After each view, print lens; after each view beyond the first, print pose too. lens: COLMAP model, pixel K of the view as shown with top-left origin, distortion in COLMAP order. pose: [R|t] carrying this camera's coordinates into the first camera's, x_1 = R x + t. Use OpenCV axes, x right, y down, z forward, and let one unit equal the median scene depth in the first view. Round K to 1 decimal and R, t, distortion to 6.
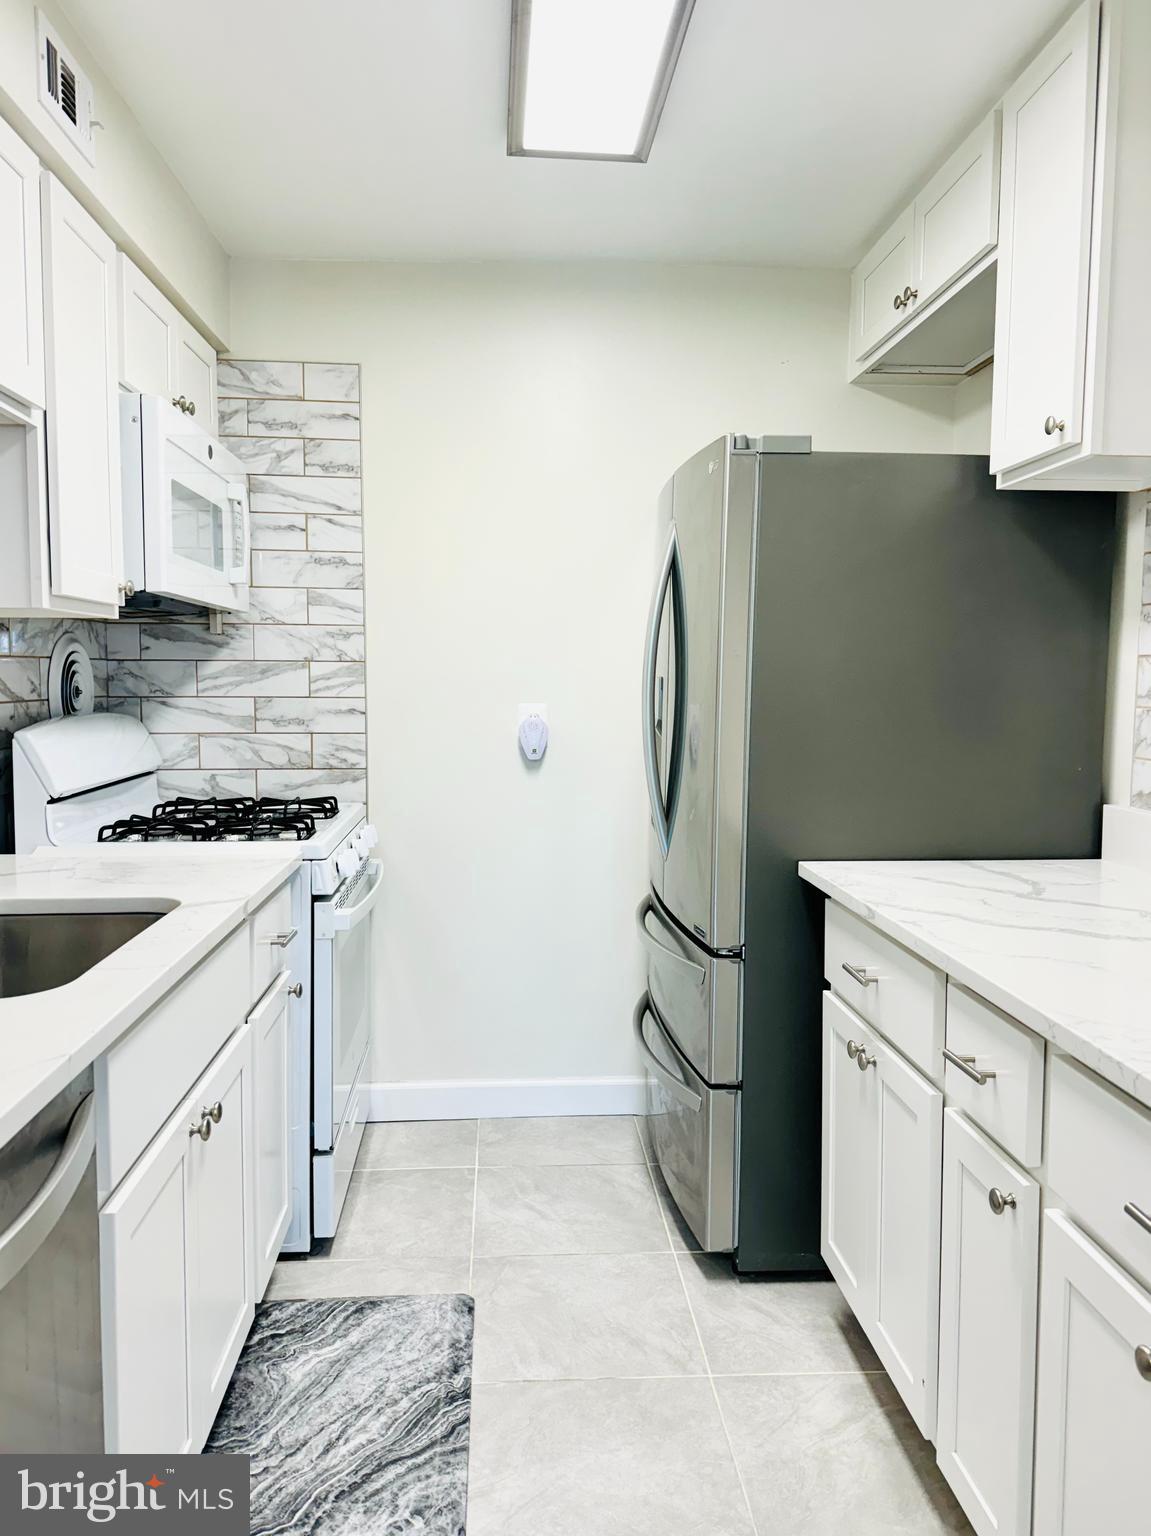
lens RADIAL K [[1151.9, 0, 575.5], [0, 1151.9, 768.0], [0, 0, 1]] dist [0.074245, -0.090944]
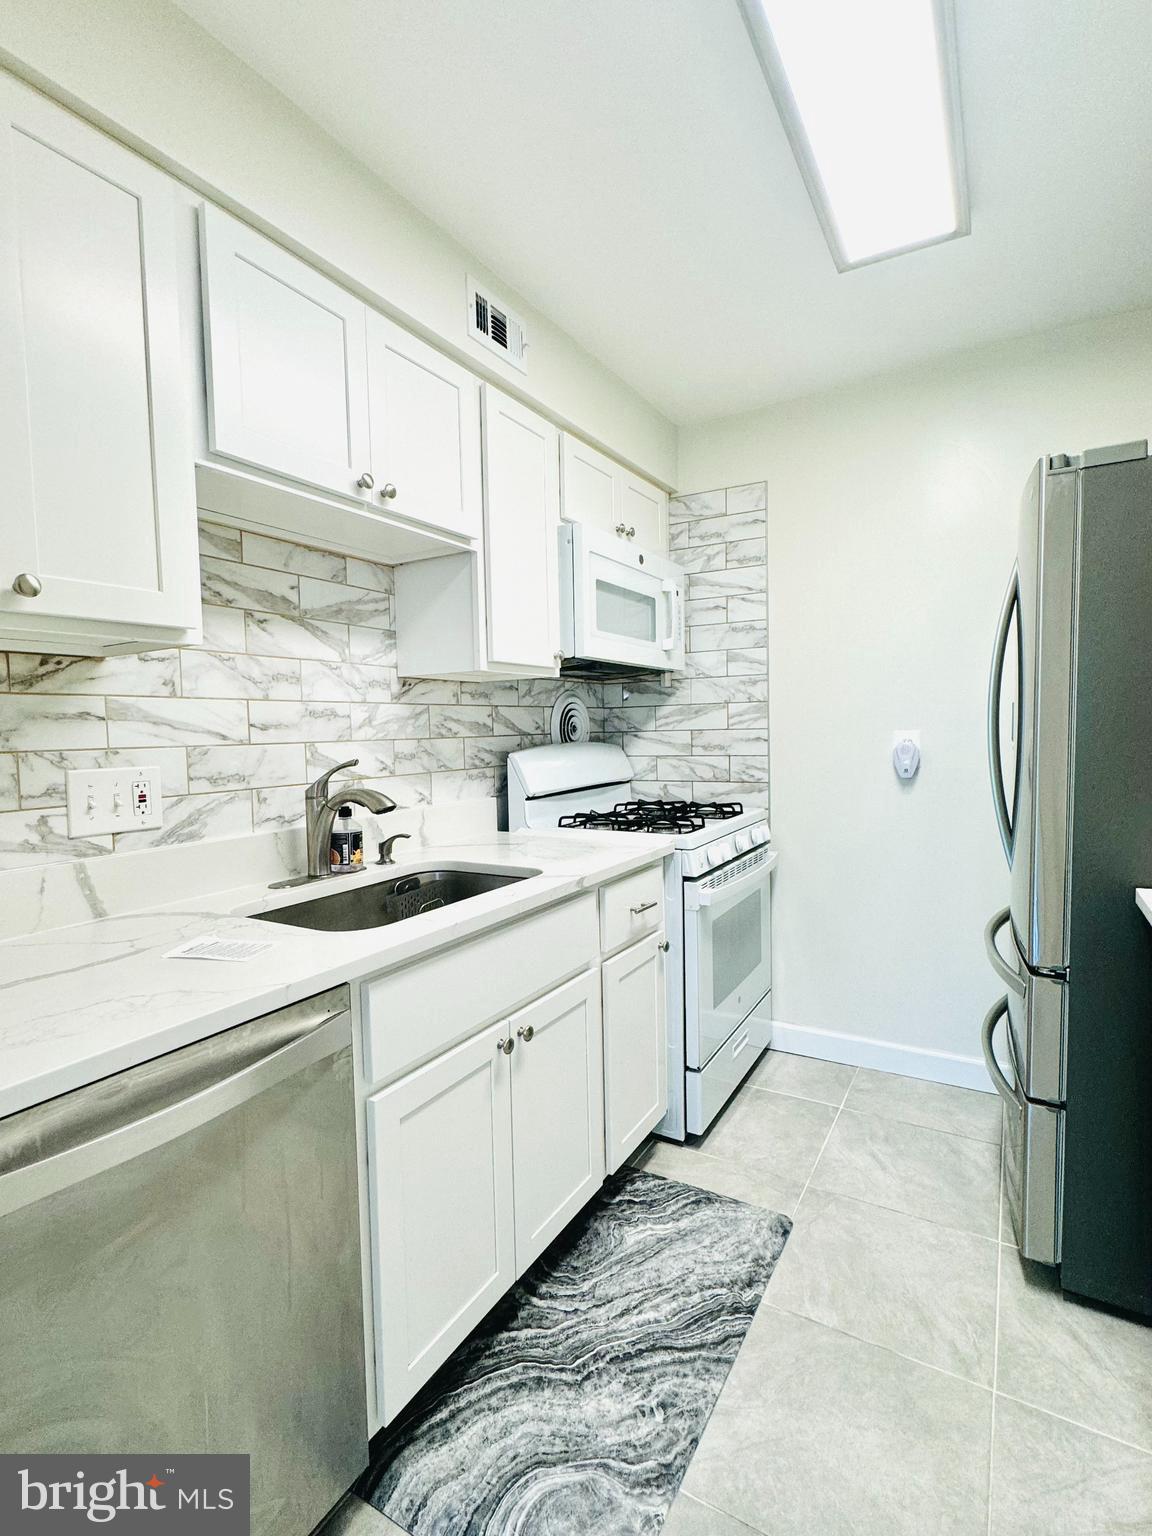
lens RADIAL K [[738.3, 0, 576.0], [0, 738.3, 768.0], [0, 0, 1]] dist [-0.003072, -0.000266]
pose [[0.822014, 0.007817, -0.569413, 0.157131], [-0.019375, 0.999711, -0.014245, 0.000662], [0.569137, 0.022742, 0.821928, 0.235374]]
